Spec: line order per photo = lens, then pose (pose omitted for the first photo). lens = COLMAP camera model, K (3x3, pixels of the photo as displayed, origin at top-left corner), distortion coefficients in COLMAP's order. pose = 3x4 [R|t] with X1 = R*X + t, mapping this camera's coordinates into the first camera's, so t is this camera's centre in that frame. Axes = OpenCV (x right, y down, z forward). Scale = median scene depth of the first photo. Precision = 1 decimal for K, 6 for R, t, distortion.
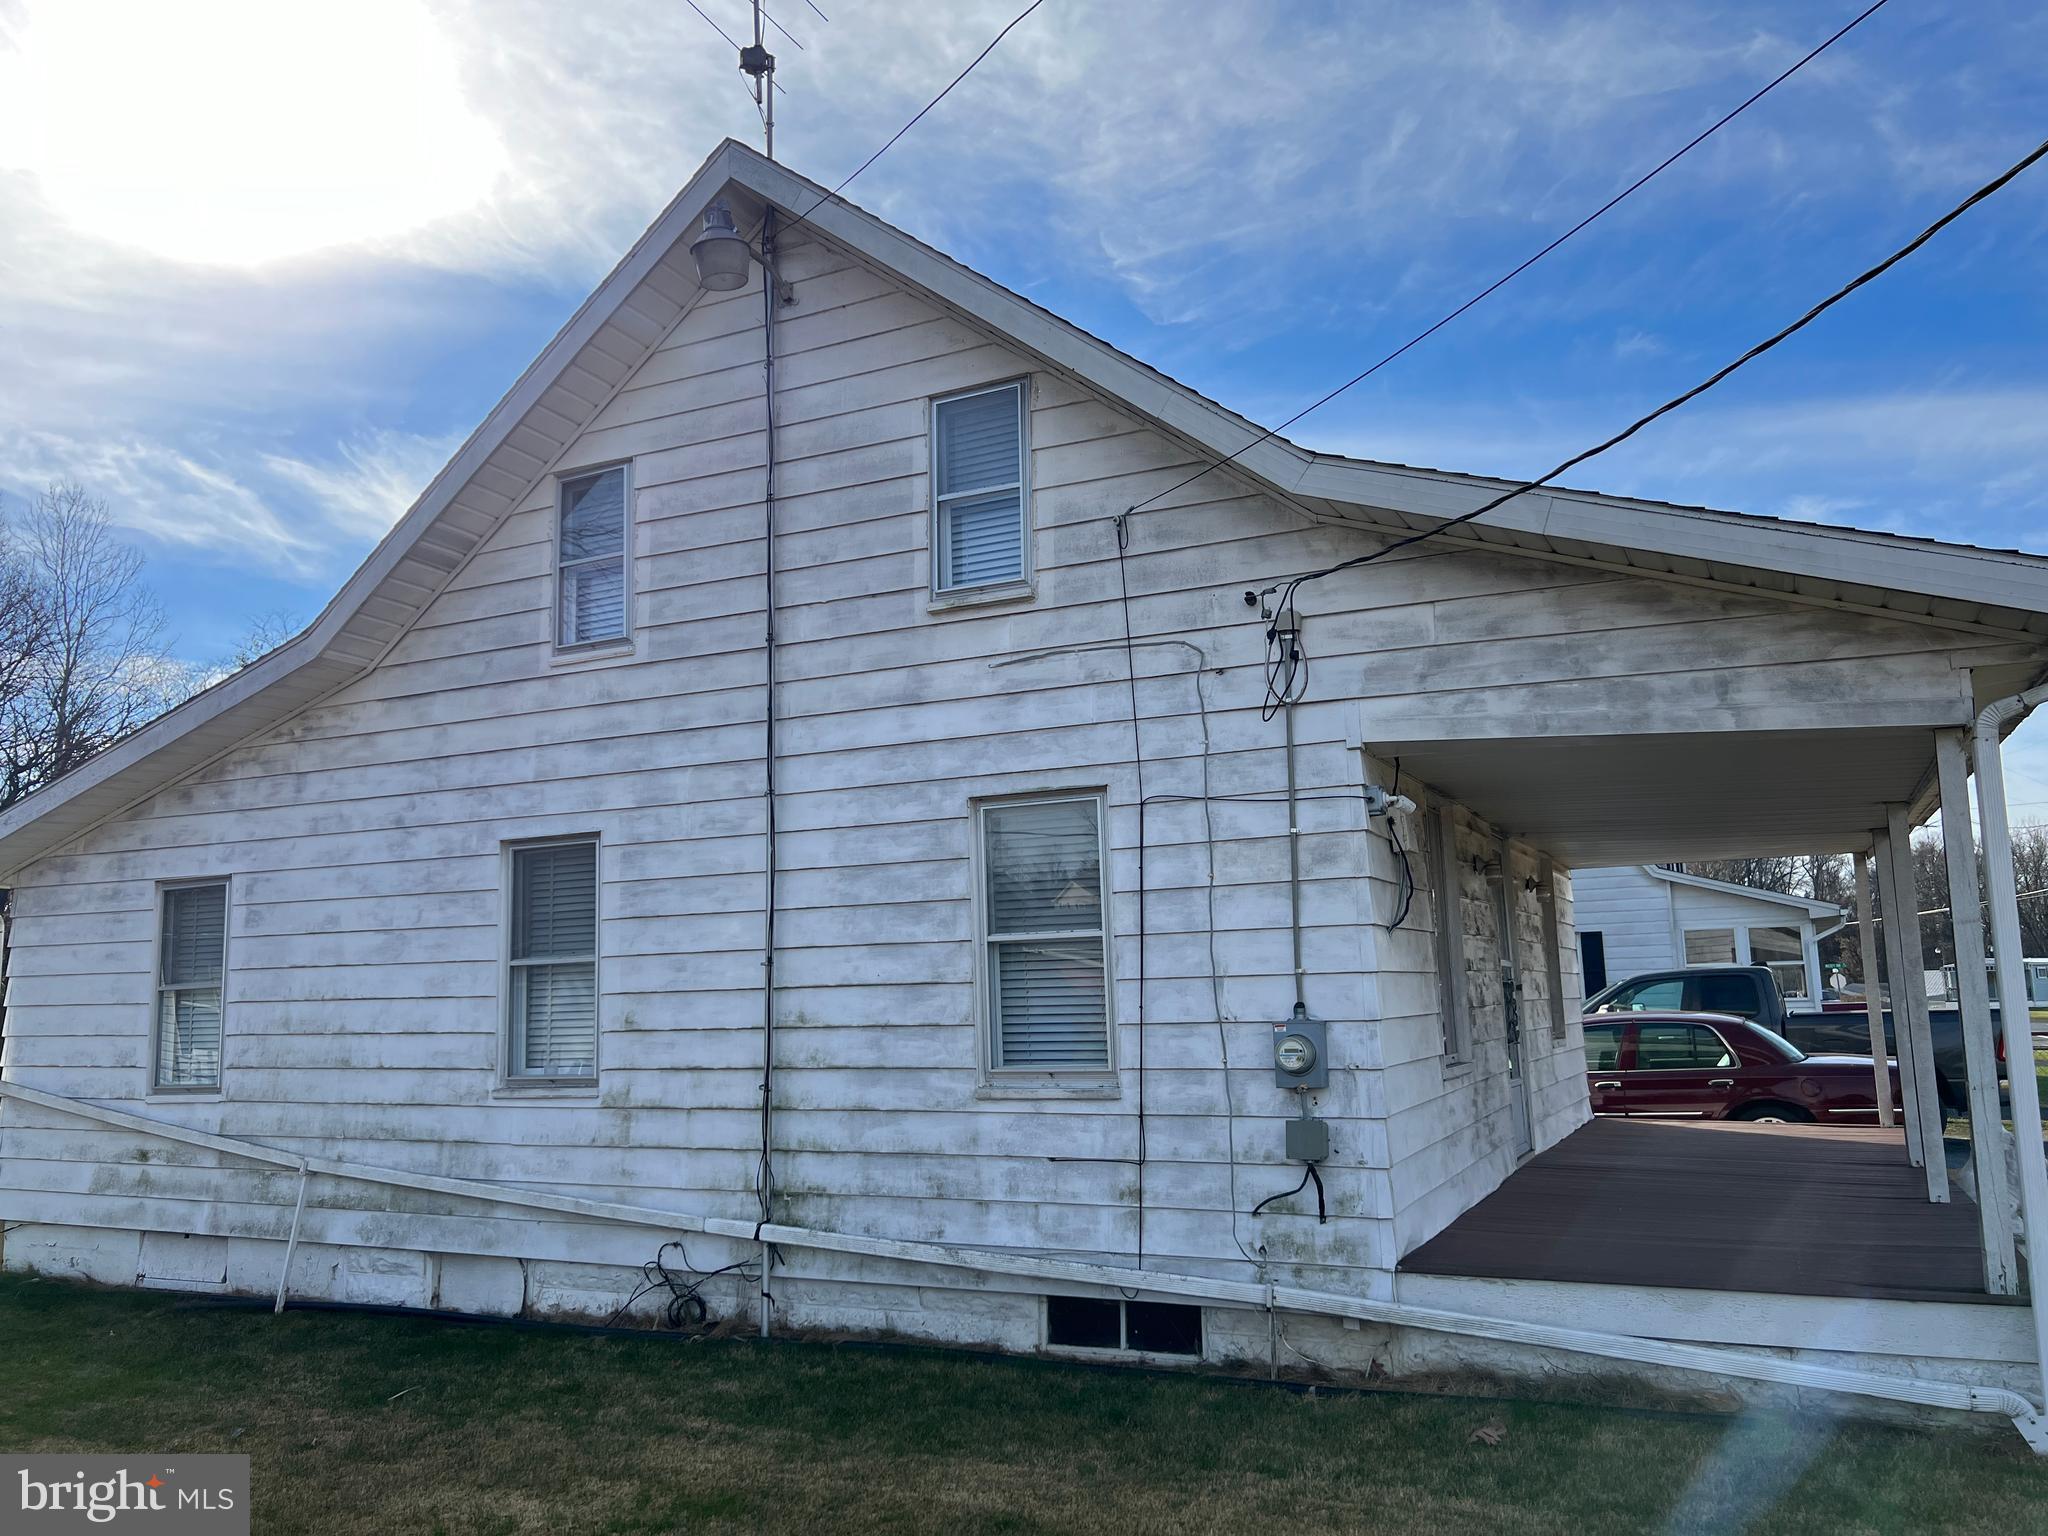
lens RADIAL K [[1539.3, 0, 1005.1], [0, 1539.3, 781.8], [0, 0, 1]] dist [0.075183, -0.084802]
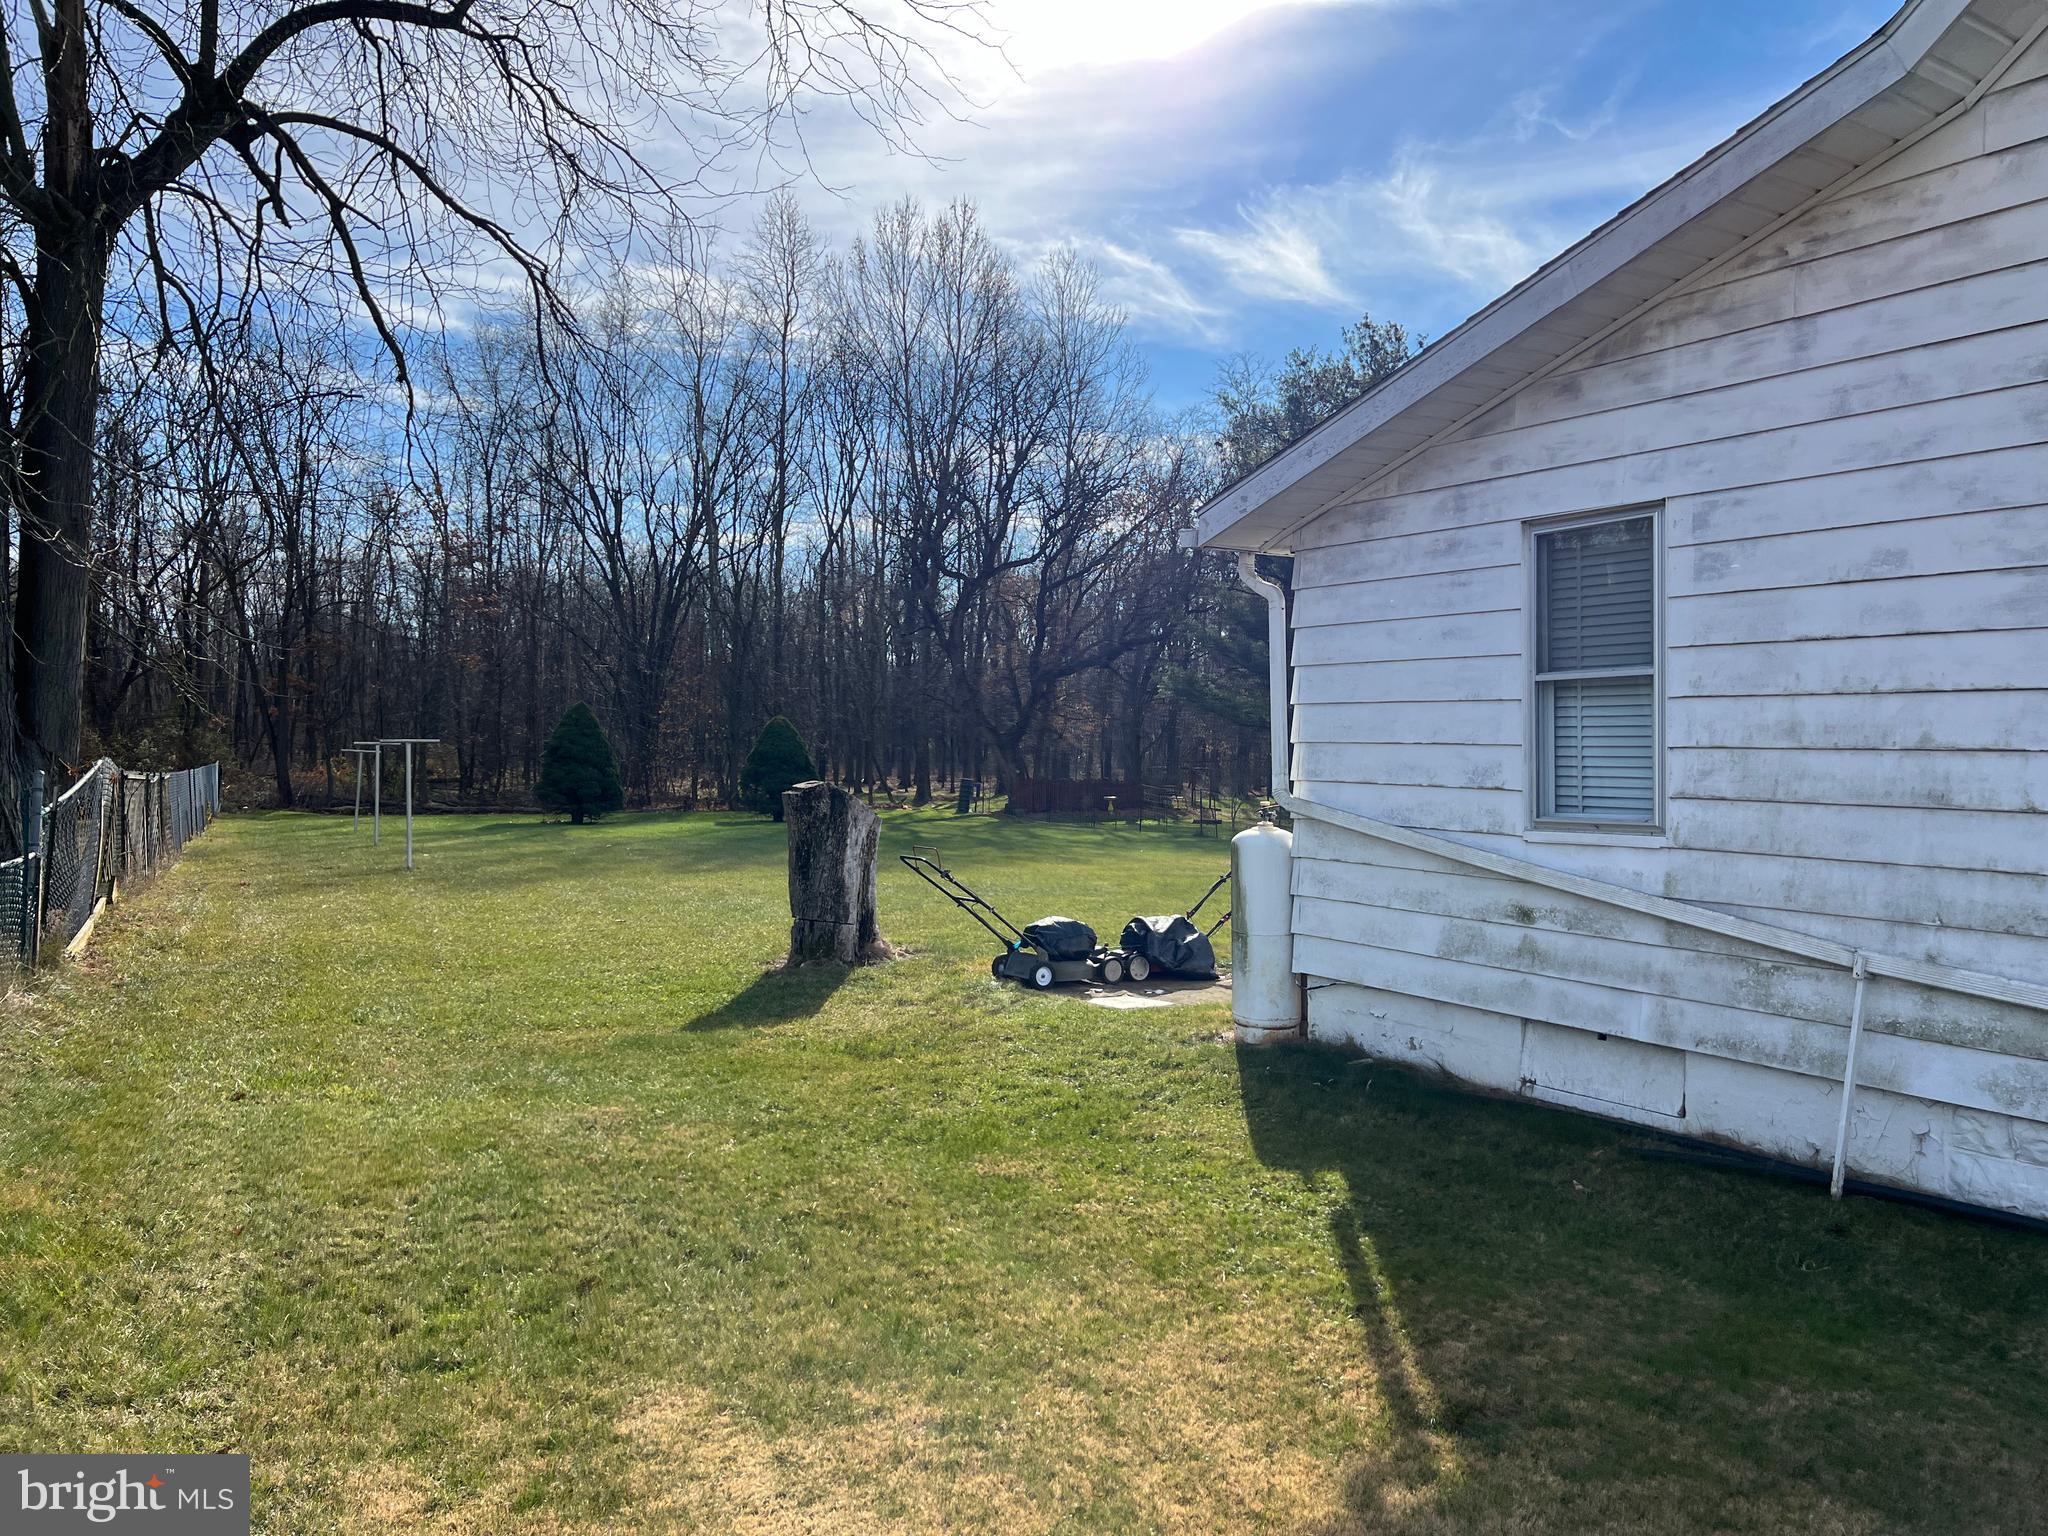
lens RADIAL K [[1539.3, 0, 1027.2], [0, 1539.3, 750.7], [0, 0, 1]] dist [0.075183, -0.084802]
pose [[0.850181, 0.027752, -0.525758, -0.384702], [0.050445, 0.989722, 0.133814, 0.063543], [0.524068, -0.140288, 0.840043, 0.316700]]
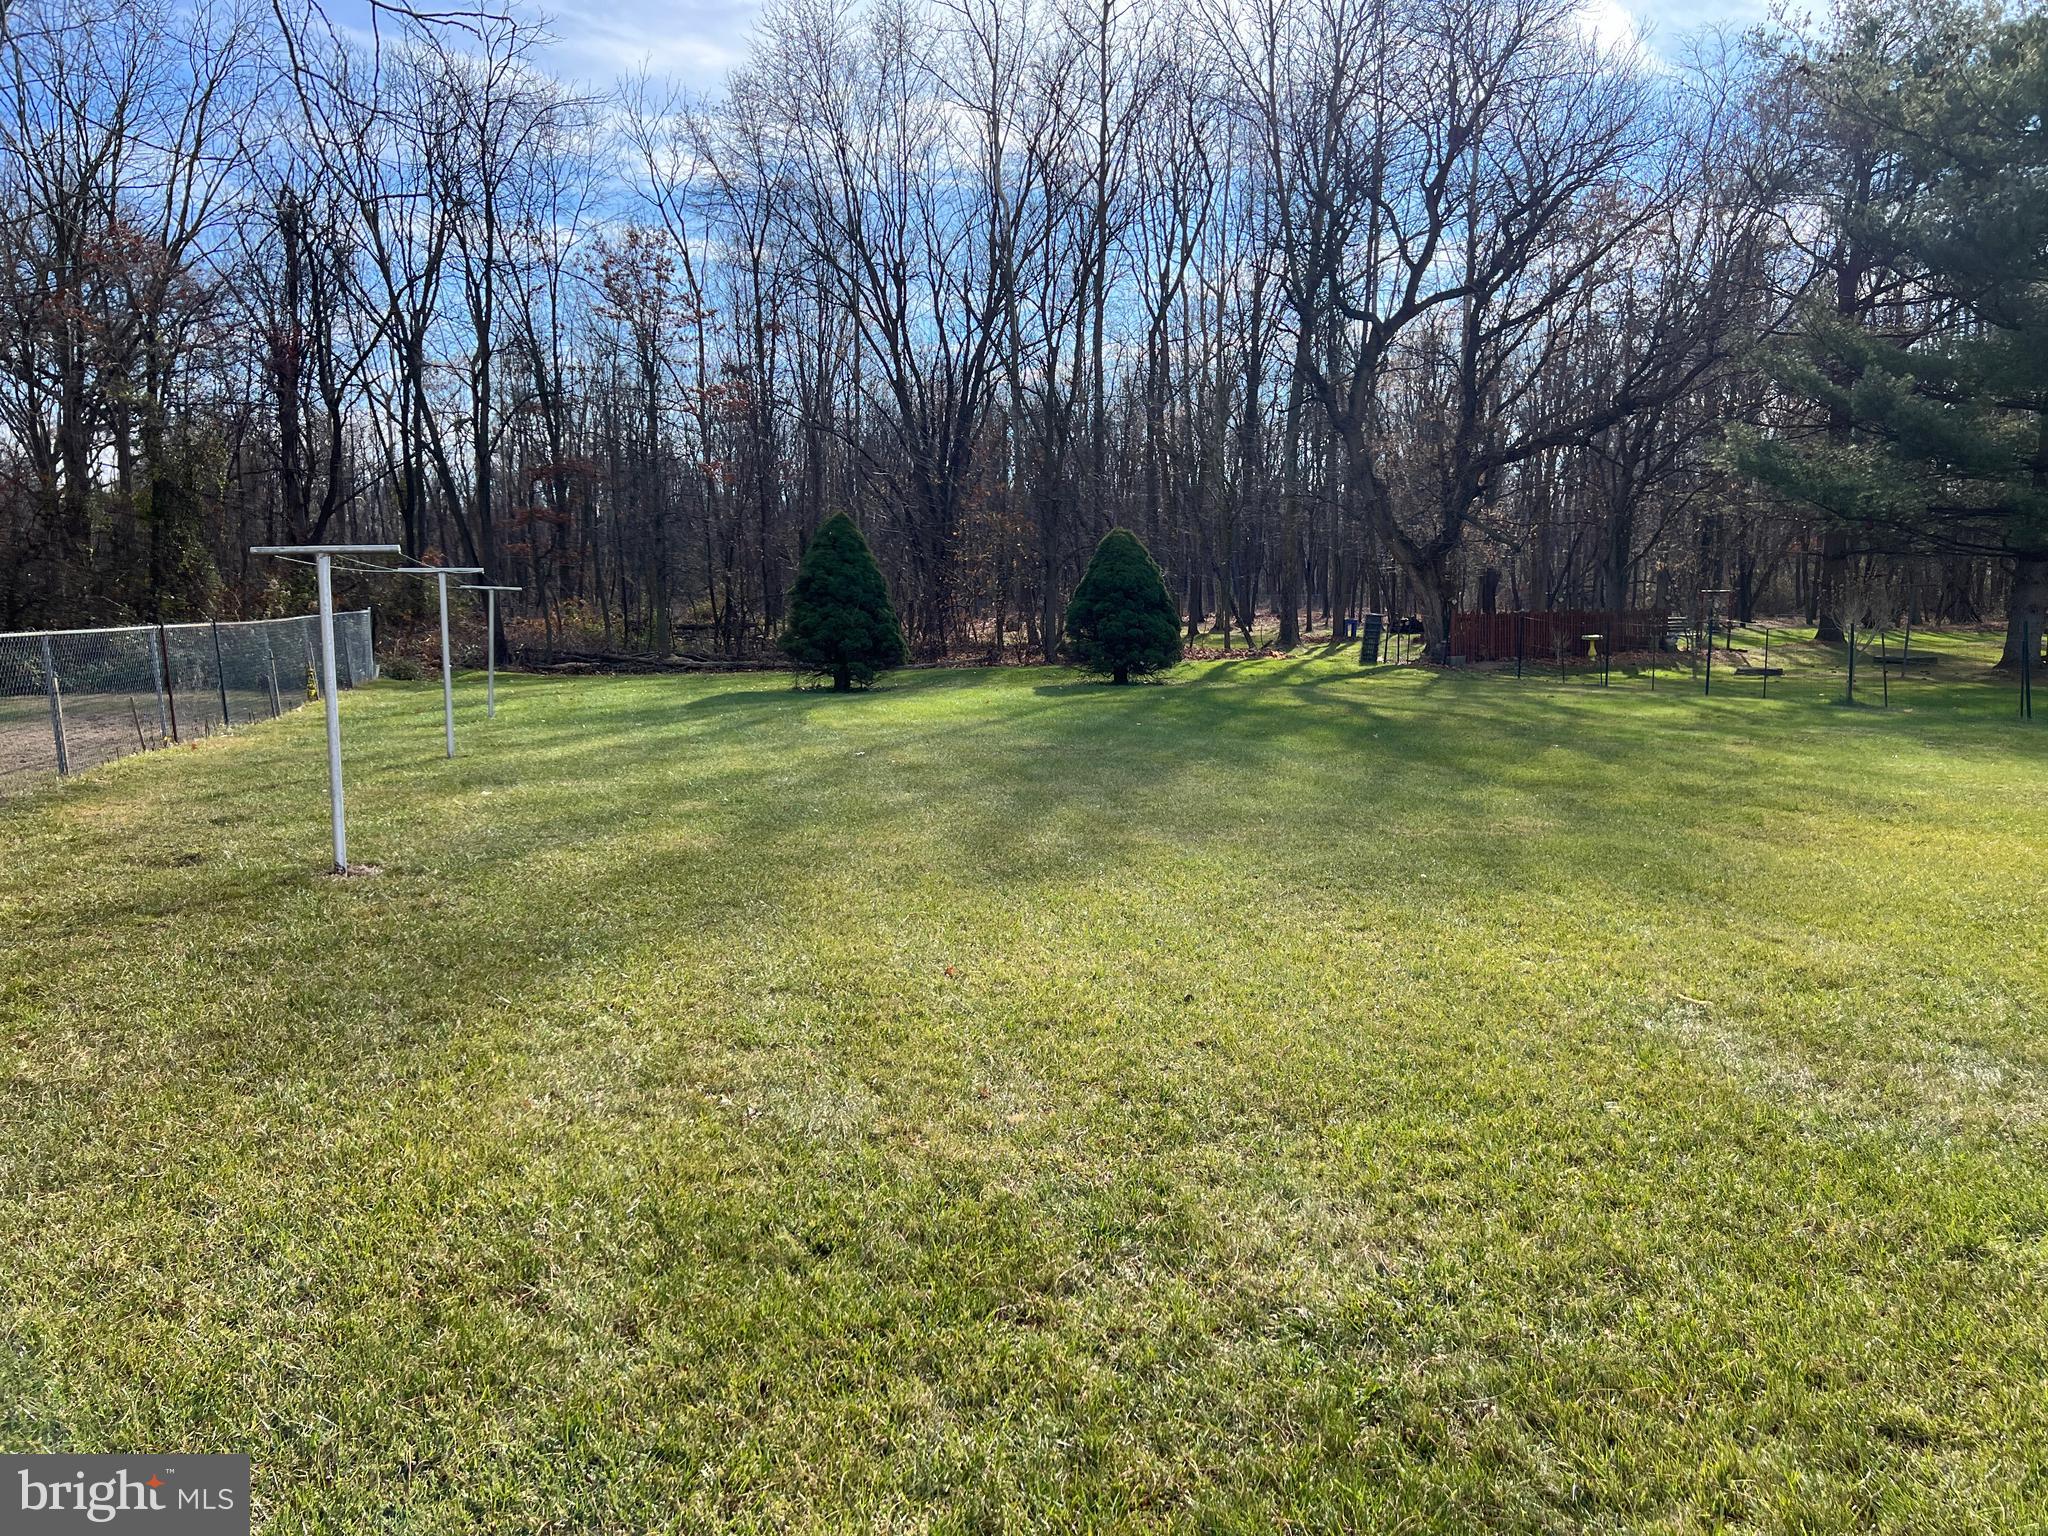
lens RADIAL K [[1539.3, 0, 1024.5], [0, 1539.3, 779.8], [0, 0, 1]] dist [0.075183, -0.084802]
pose [[0.733484, 0.095056, -0.673027, -1.409638], [0.096916, 0.965430, 0.241976, 0.255292], [0.672761, -0.242712, 0.698915, 1.351134]]
